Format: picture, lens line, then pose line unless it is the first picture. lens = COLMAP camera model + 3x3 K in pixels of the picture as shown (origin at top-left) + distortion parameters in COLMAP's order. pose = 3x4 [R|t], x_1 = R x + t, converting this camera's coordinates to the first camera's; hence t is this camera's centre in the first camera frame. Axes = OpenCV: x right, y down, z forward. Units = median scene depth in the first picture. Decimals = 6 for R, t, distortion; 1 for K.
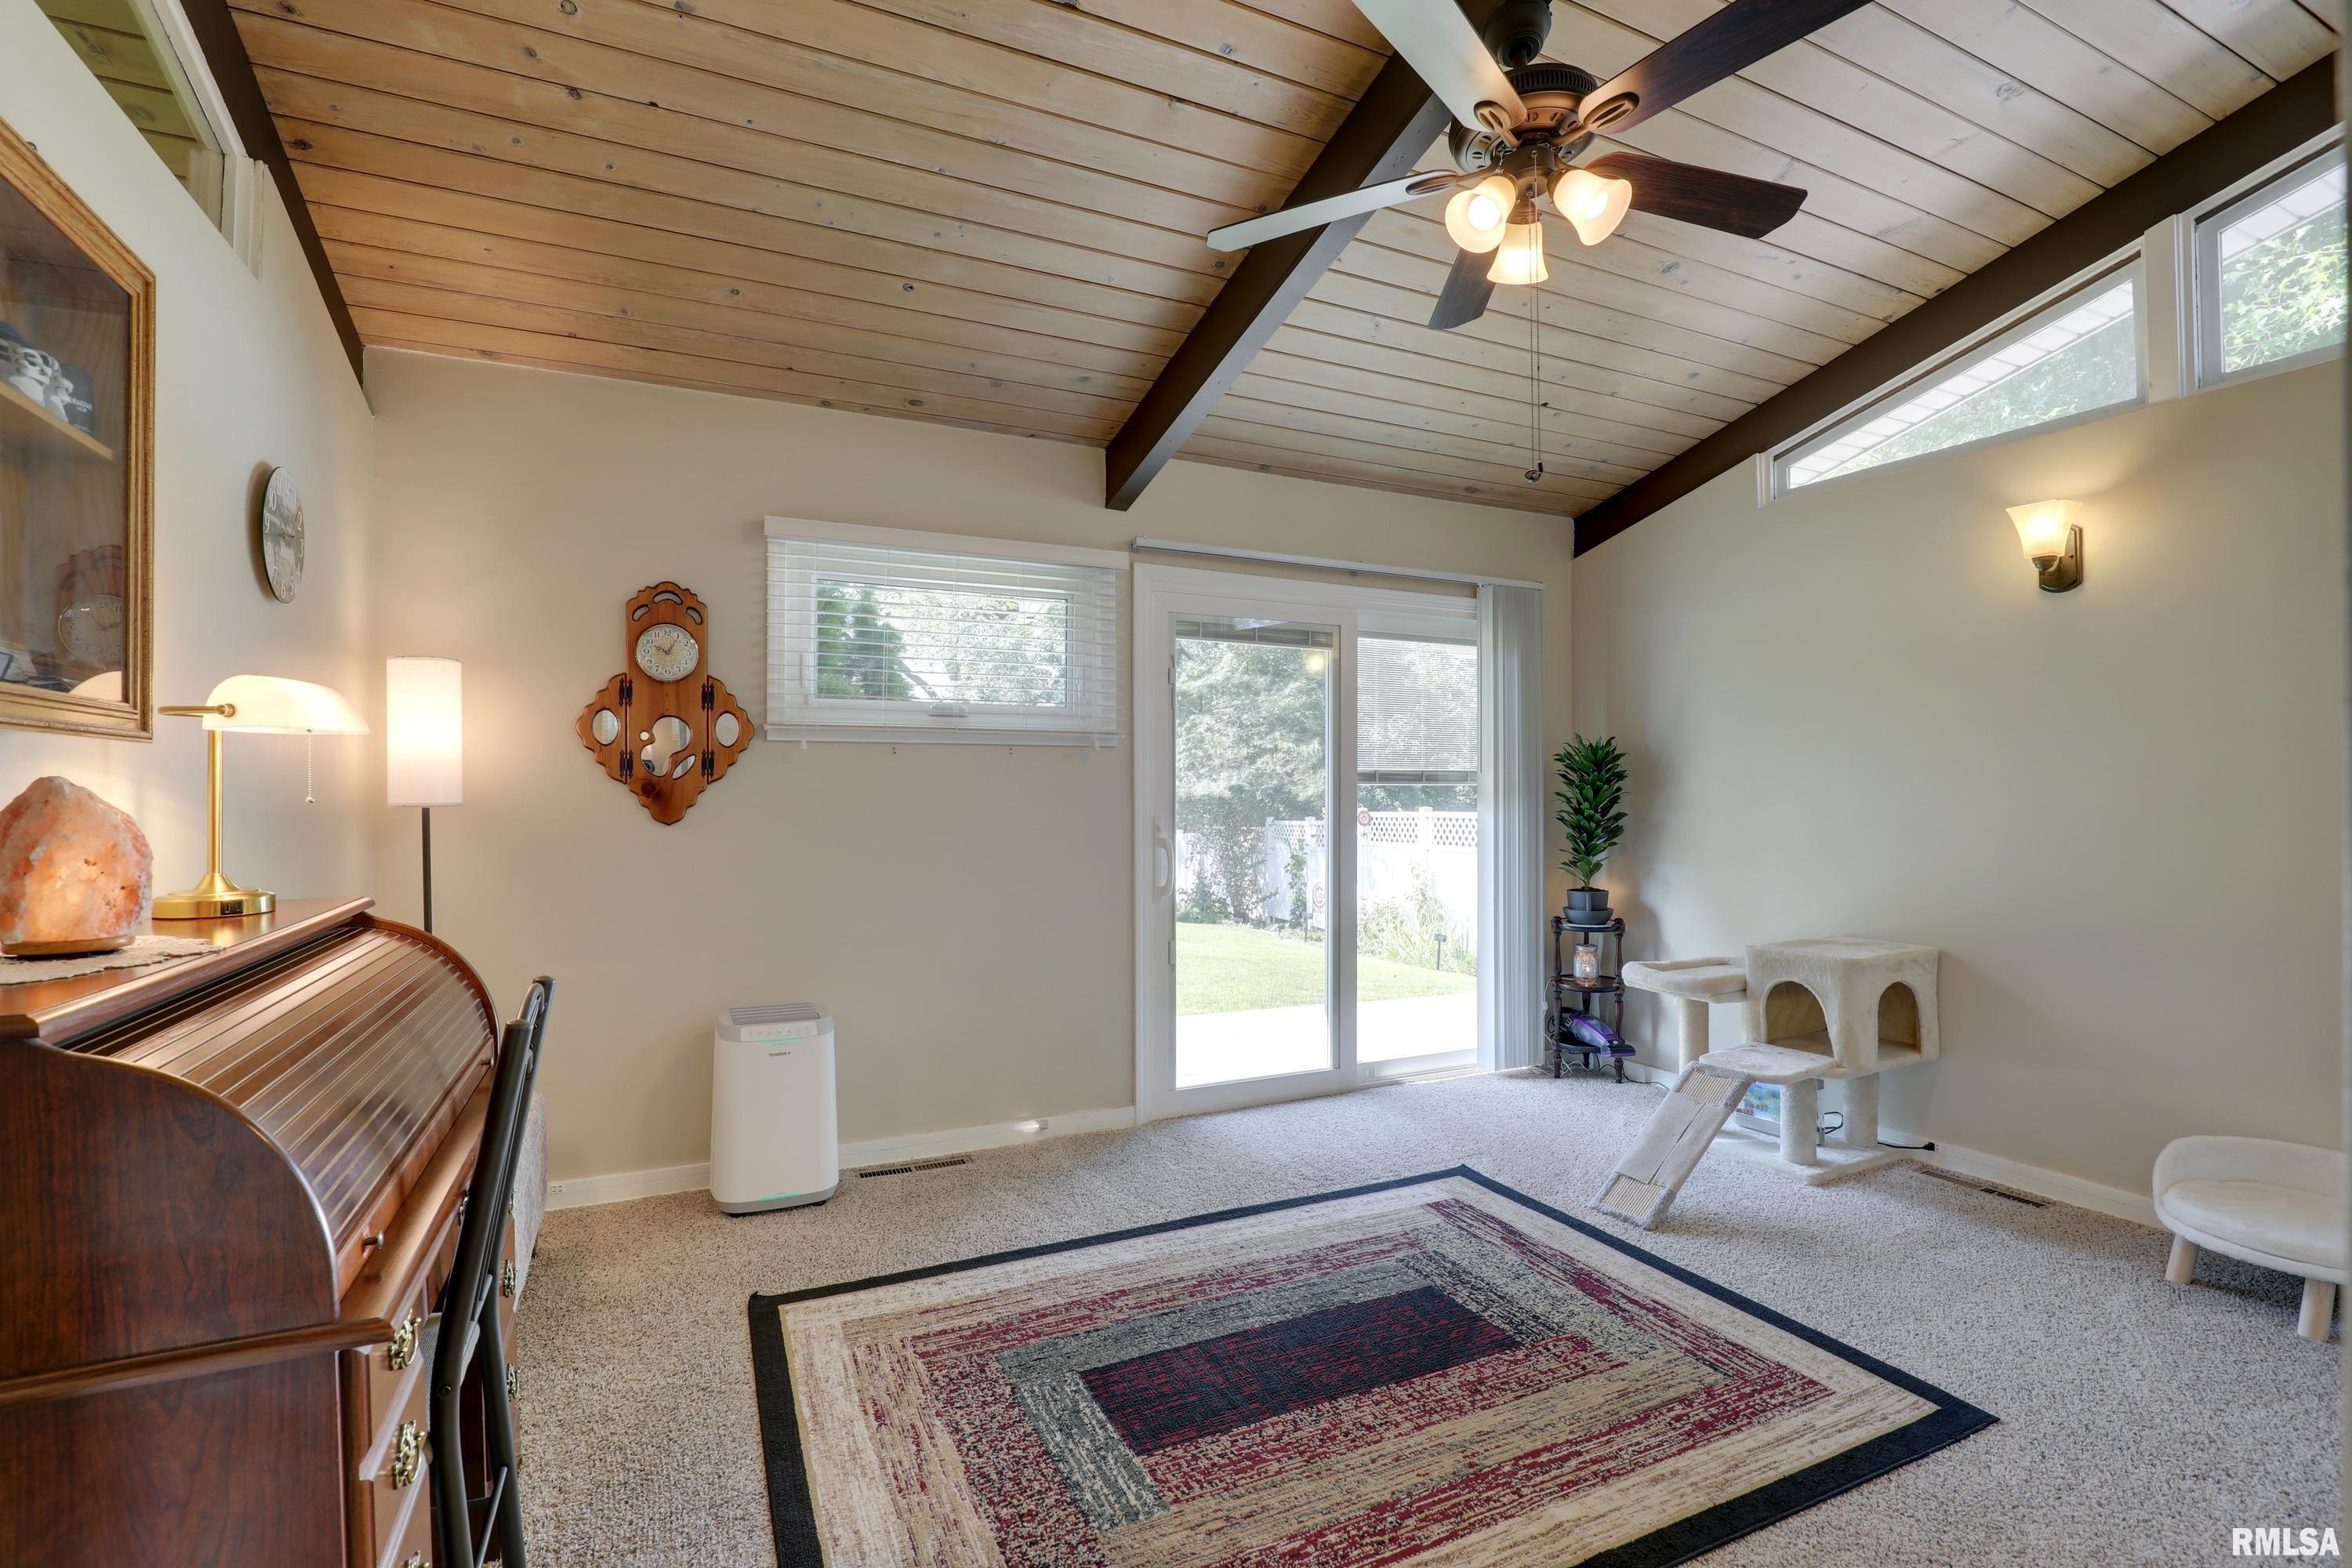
lens RADIAL K [[1102.2, 0, 1179.6], [0, 1102.2, 786.9], [0, 0, 1]] dist [-0.034236, 0.006739]
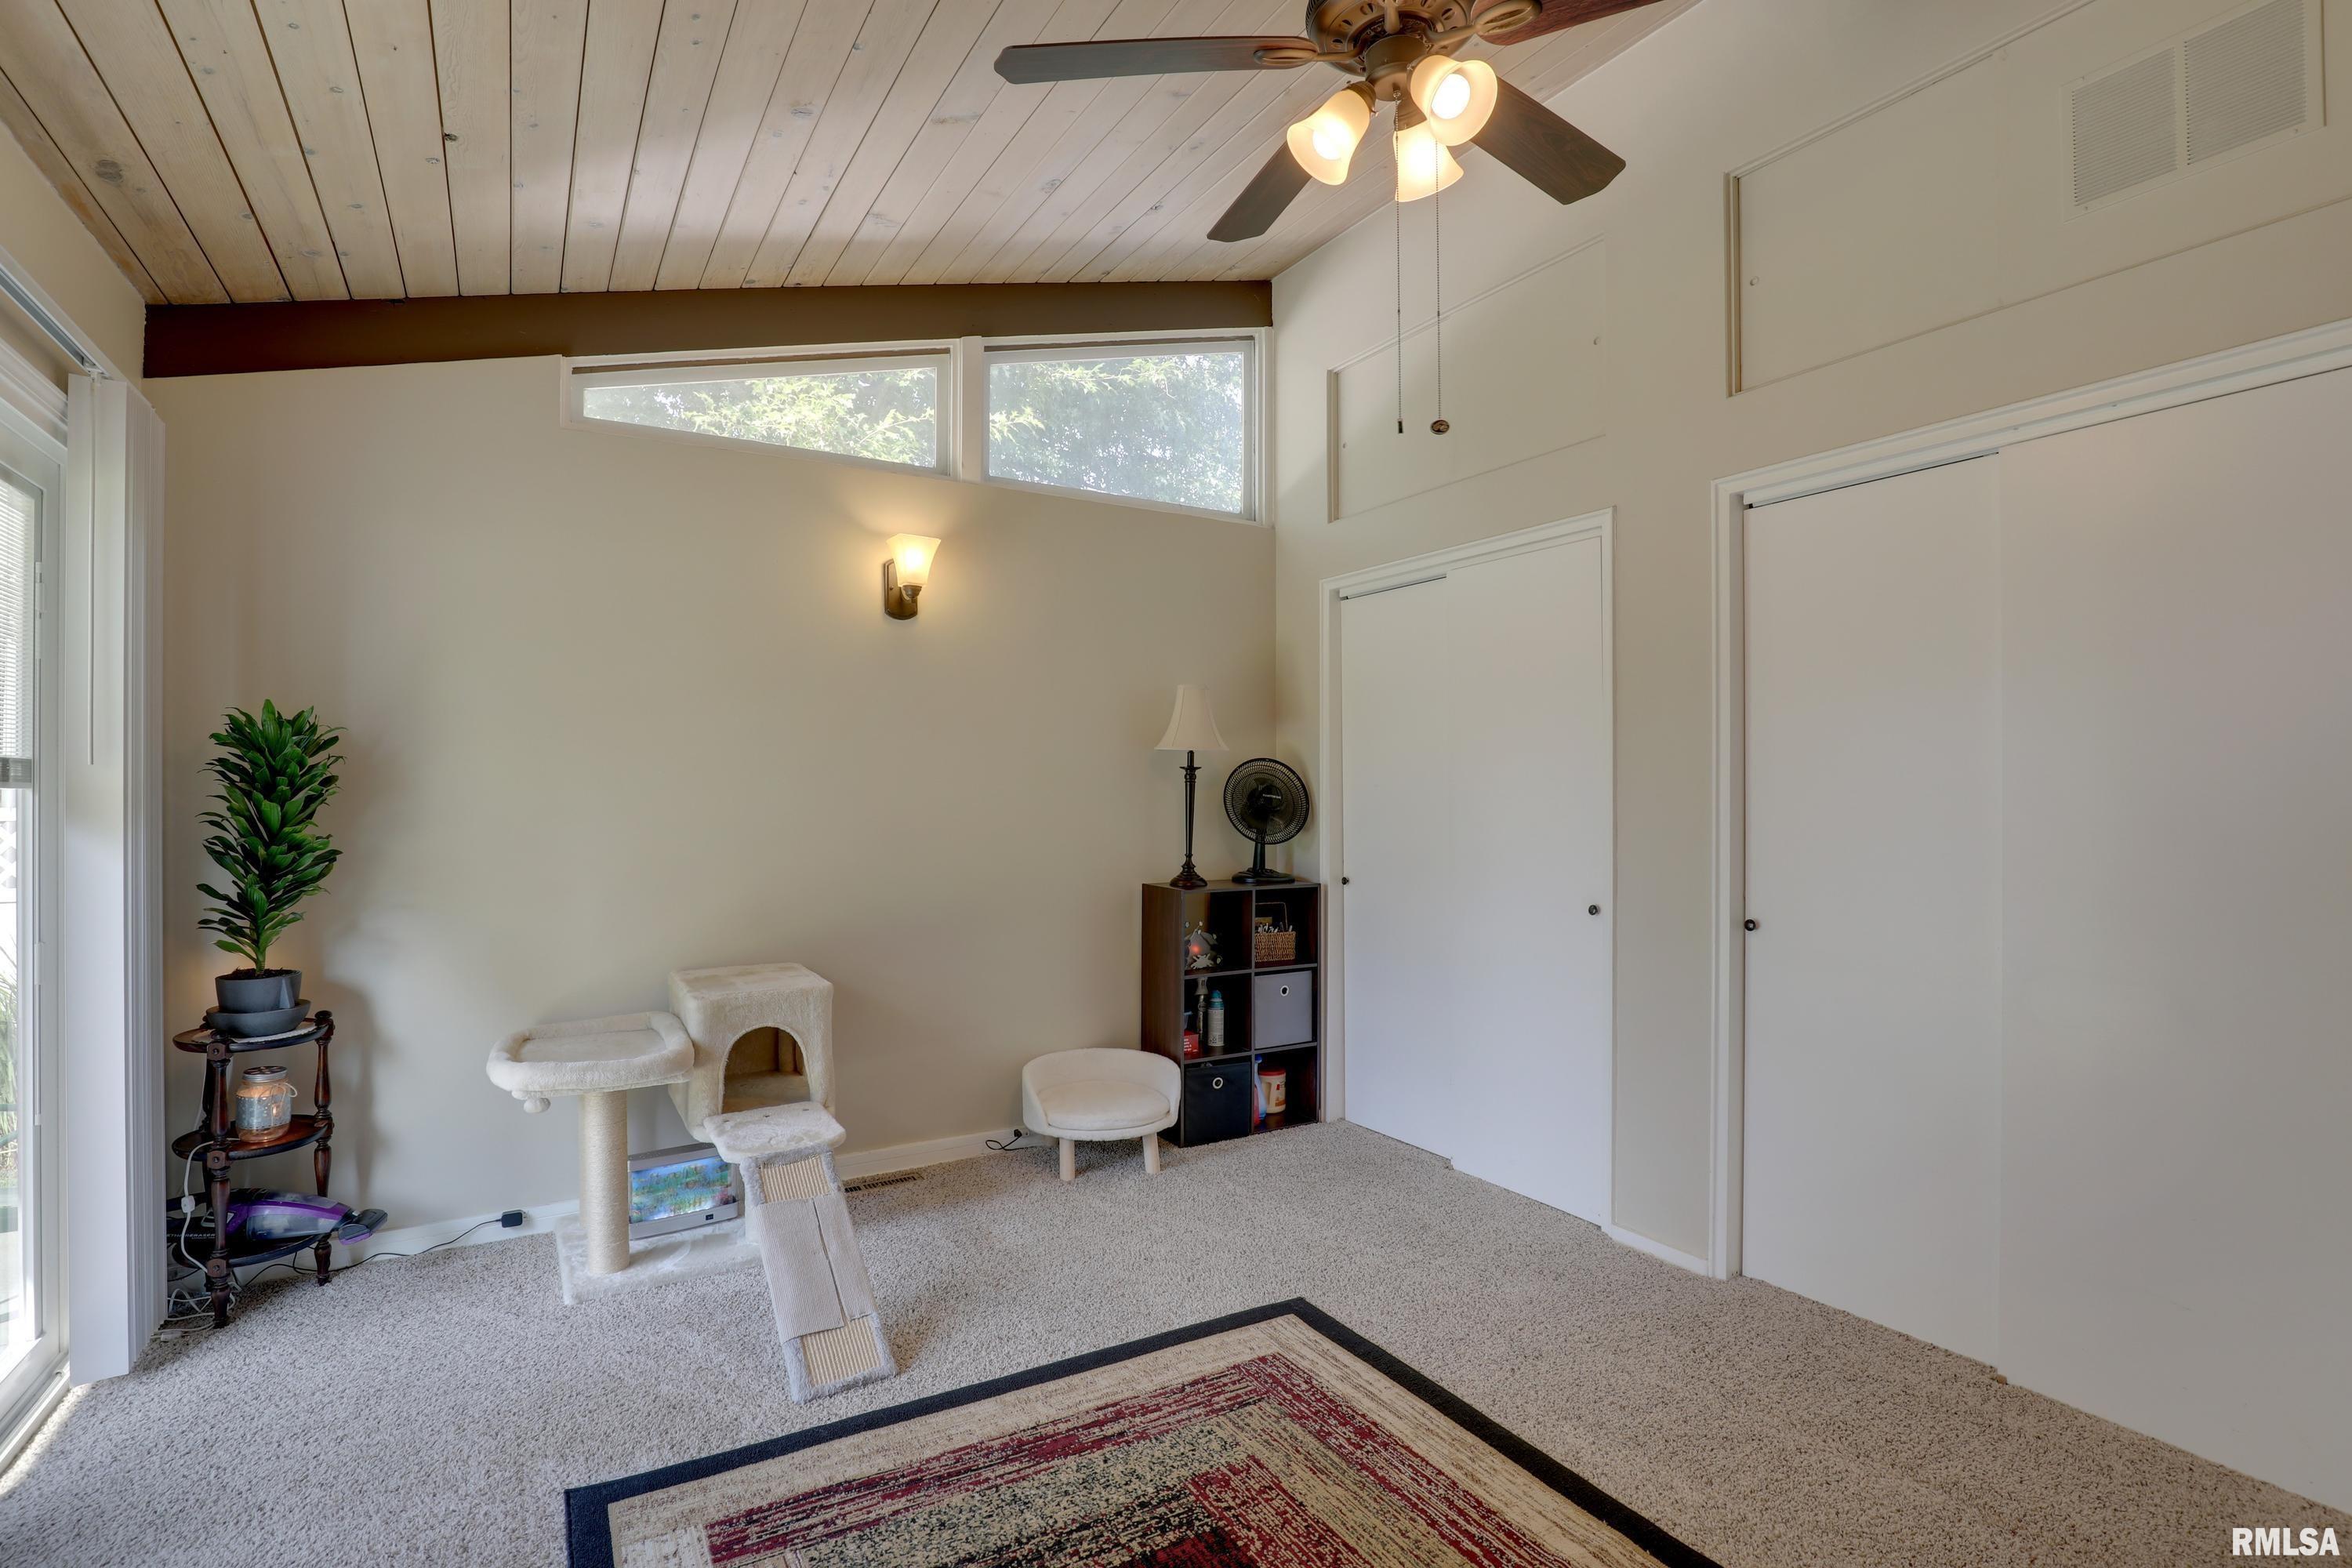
lens RADIAL K [[1102.2, 0, 1179.6], [0, 1102.2, 786.9], [0, 0, 1]] dist [-0.034236, 0.006739]
pose [[-0.086667, 0.009285, 0.996194, -0.362760], [-0.000779, 0.999956, -0.009387, 0.001944], [-0.996237, -0.001590, -0.086656, 0.897015]]
